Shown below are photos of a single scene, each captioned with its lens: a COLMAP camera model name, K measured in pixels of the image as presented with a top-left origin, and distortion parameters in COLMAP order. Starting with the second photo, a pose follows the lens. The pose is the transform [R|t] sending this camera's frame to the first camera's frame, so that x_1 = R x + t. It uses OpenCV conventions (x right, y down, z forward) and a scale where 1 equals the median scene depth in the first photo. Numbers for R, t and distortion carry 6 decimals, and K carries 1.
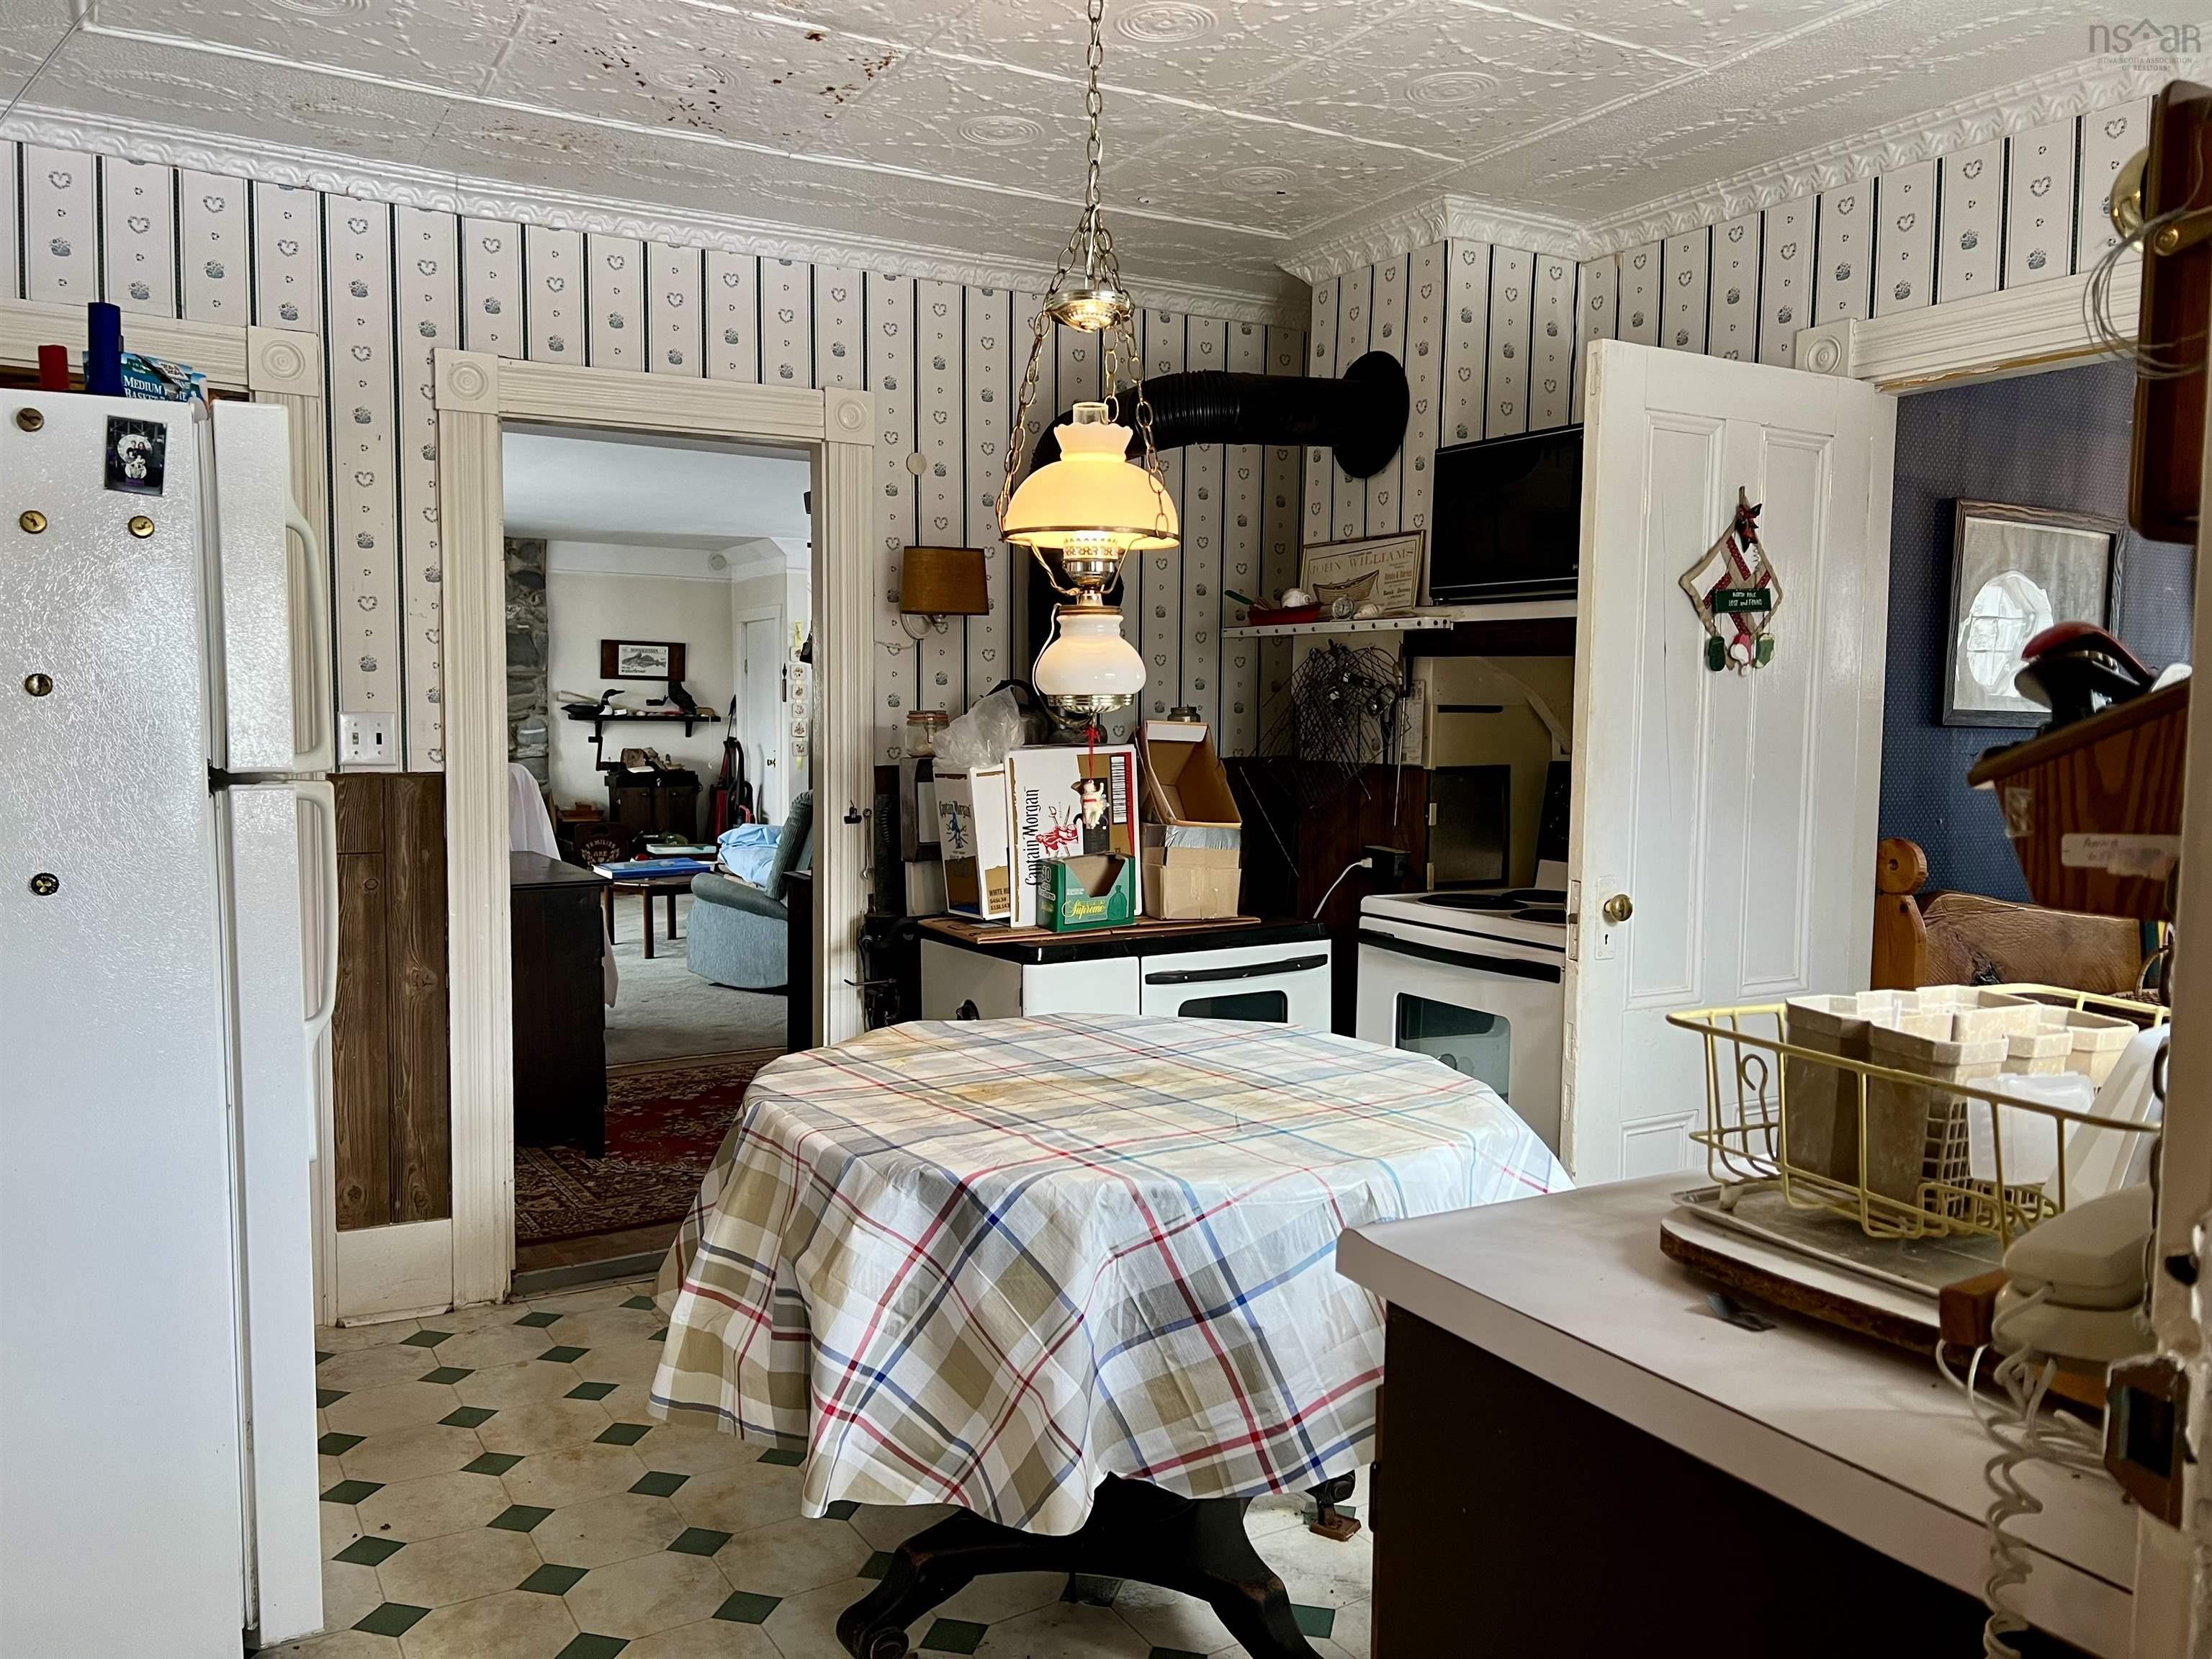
lens RADIAL K [[1682.9, 0, 1106.0], [0, 1682.9, 829.5], [0, 0, 1]] dist [0.061621, -0.174984]
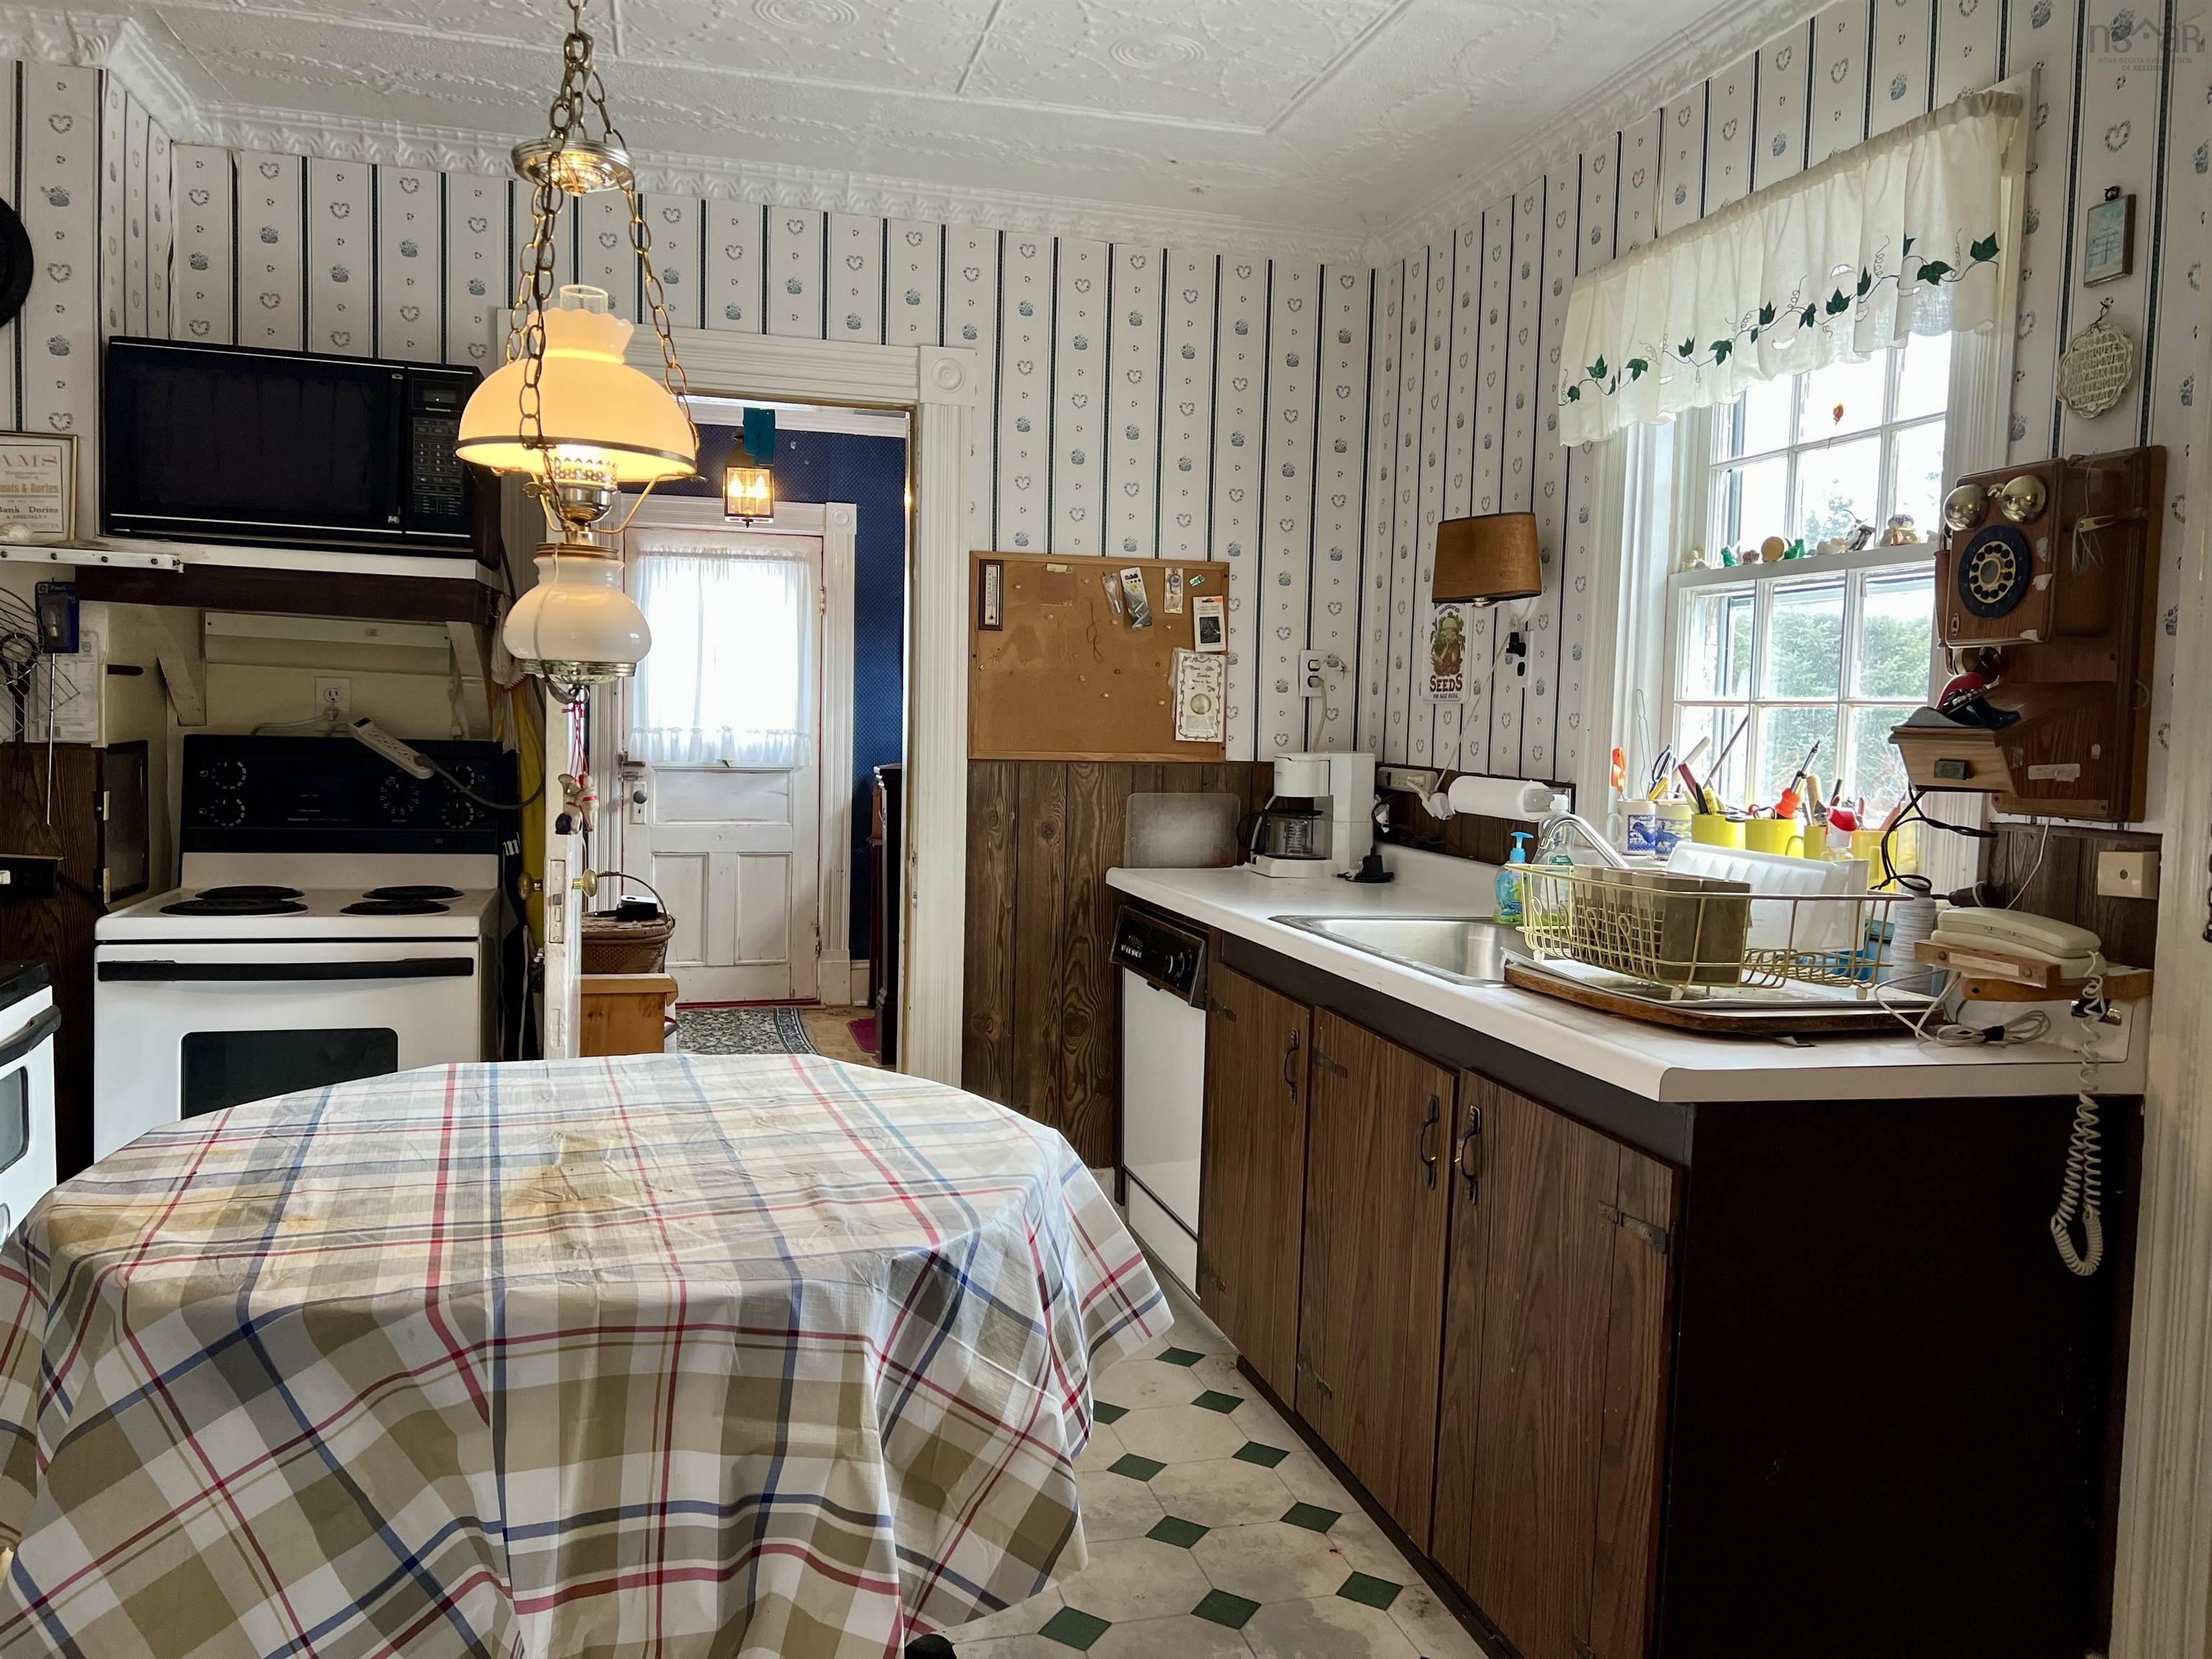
lens RADIAL K [[1665.2, 0, 1106.0], [0, 1665.2, 829.5], [0, 0, 1]] dist [0.190418, -0.370828]
pose [[0.259150, -0.073812, 0.963012, -0.697486], [0.047520, 0.996842, 0.063617, -0.041152], [-0.964667, 0.029276, 0.261840, 0.560903]]
